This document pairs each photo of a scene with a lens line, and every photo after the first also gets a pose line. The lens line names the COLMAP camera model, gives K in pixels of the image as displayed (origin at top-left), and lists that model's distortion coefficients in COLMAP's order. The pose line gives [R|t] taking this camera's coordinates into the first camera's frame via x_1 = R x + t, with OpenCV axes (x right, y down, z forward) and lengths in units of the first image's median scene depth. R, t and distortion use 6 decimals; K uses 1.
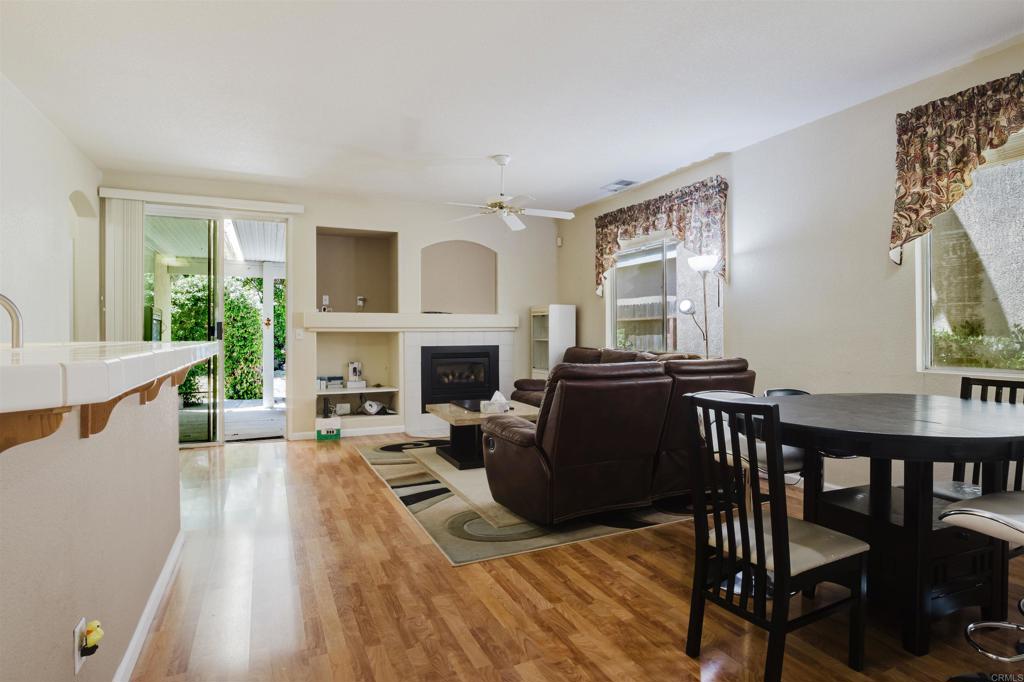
lens RADIAL K [[532.6, 0, 515.9], [0, 532.6, 333.5], [0, 0, 1]] dist [-0.030038, 0.002234]
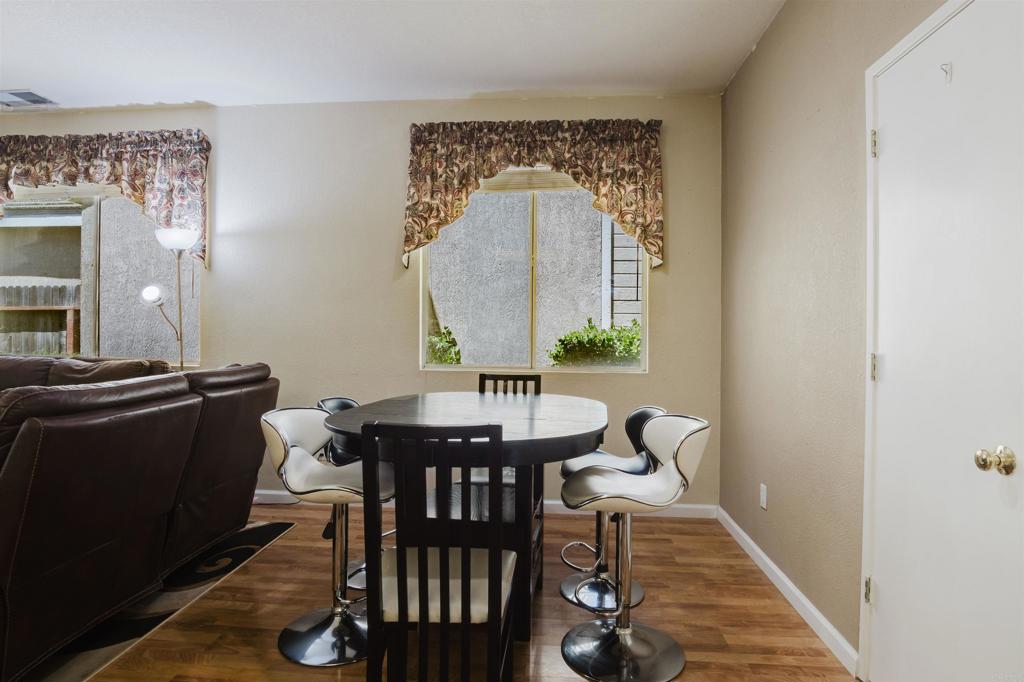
lens RADIAL K [[557.4, 0, 513.3], [0, 557.4, 334.3], [0, 0, 1]] dist [-0.034802, 0.004393]
pose [[0.496375, 0.005439, 0.868091, -0.071710], [-0.010025, 0.999950, -0.000532, -0.000719], [-0.868050, -0.008439, 0.496404, 0.154036]]
